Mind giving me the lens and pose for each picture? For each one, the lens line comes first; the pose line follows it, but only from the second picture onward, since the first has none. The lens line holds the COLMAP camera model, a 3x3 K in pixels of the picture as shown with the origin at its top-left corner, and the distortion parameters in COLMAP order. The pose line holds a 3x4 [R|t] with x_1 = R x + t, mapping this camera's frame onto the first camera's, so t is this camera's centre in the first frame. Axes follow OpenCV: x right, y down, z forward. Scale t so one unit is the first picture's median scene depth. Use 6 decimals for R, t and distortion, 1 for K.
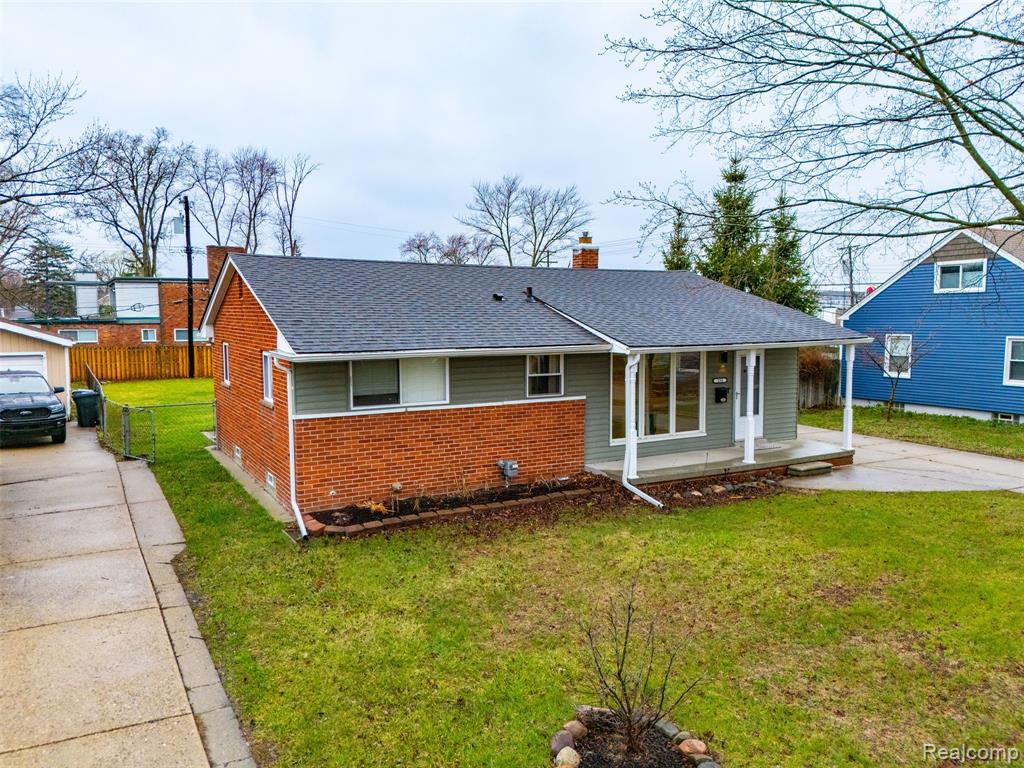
lens RADIAL K [[753.8, 0, 514.2], [0, 753.8, 381.2], [0, 0, 1]] dist [0.085347, -0.089045]
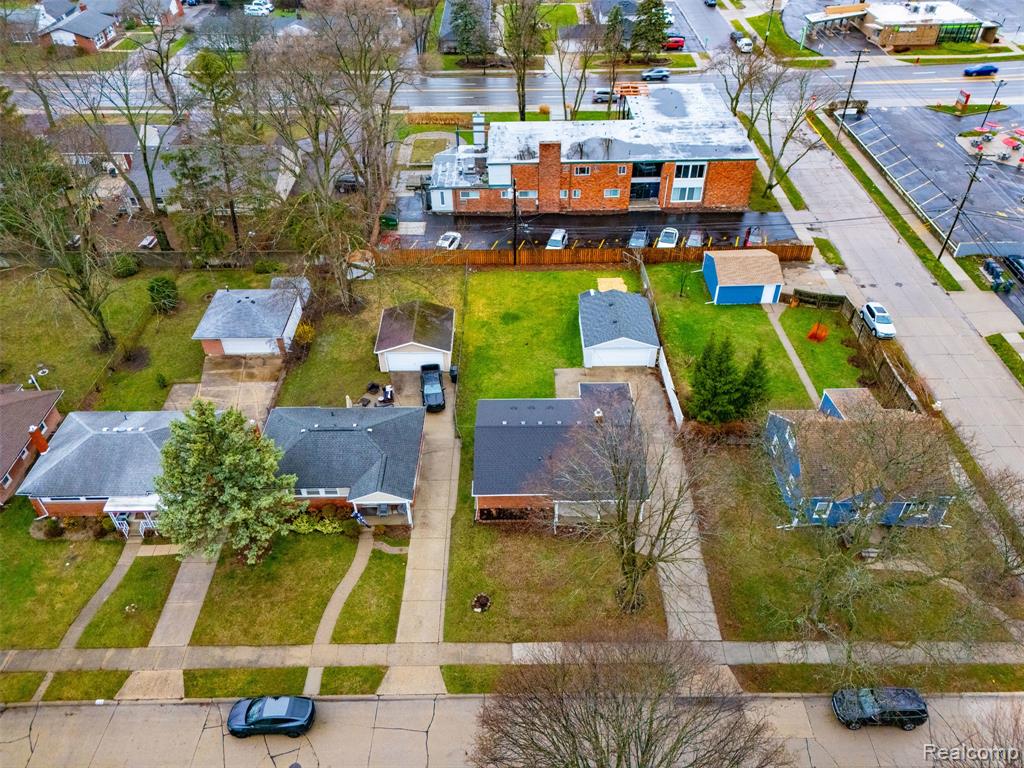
lens RADIAL K [[753.8, 0, 514.2], [0, 753.8, 381.2], [0, 0, 1]] dist [0.085347, -0.089045]
pose [[0.867764, 0.312892, -0.386114, 1.100694], [-0.036888, 0.815335, 0.577813, -2.390806], [0.495605, -0.487162, 0.719061, -1.385923]]
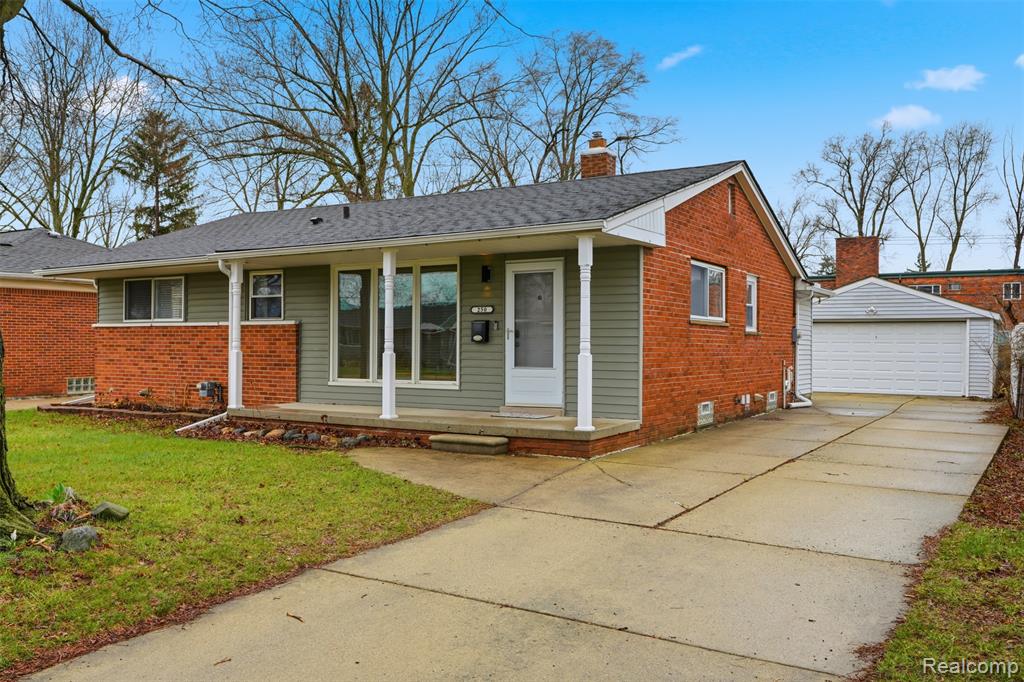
lens RADIAL K [[862.0, 0, 512.9], [0, 862.0, 343.3], [0, 0, 1]] dist [-0.007349, 0.001686]
pose [[0.487286, 0.002604, -0.873239, 1.009639], [-0.082595, 0.995650, -0.043120, 0.062885], [0.869328, 0.093137, 0.485381, 0.700249]]
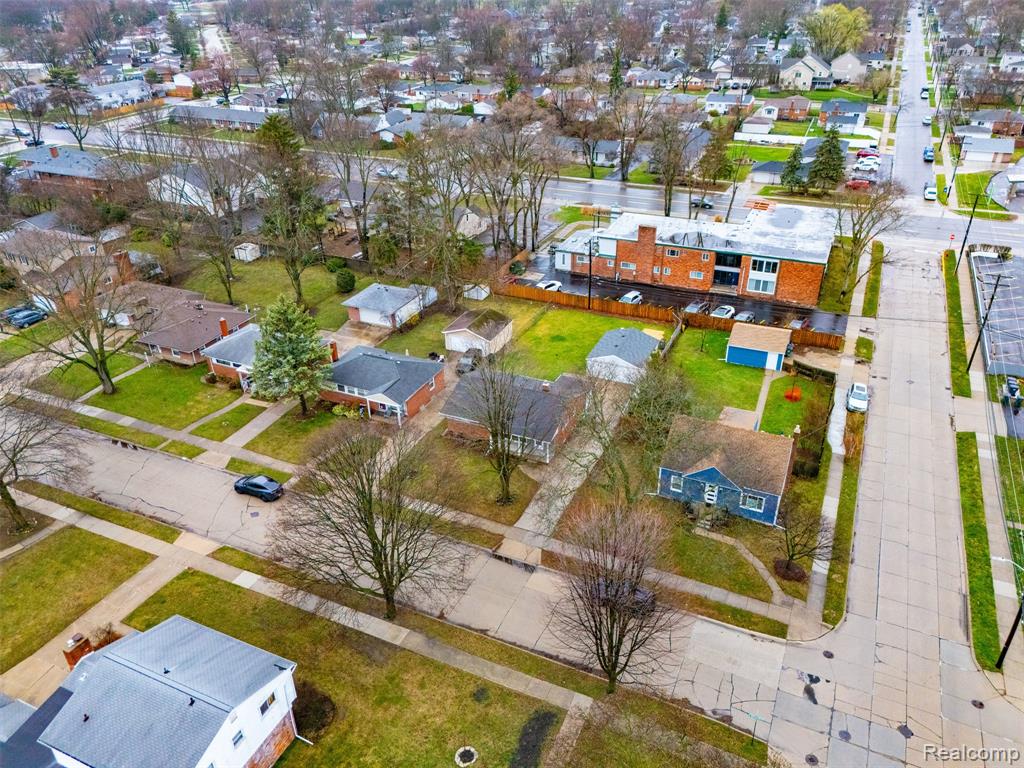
lens RADIAL K [[753.8, 0, 514.2], [0, 753.8, 381.2], [0, 0, 1]] dist [0.085347, -0.089045]
pose [[0.578605, 0.395149, -0.713494, 3.434369], [-0.058389, 0.892624, 0.447005, -2.380204], [0.813515, -0.216980, 0.539549, -1.463815]]
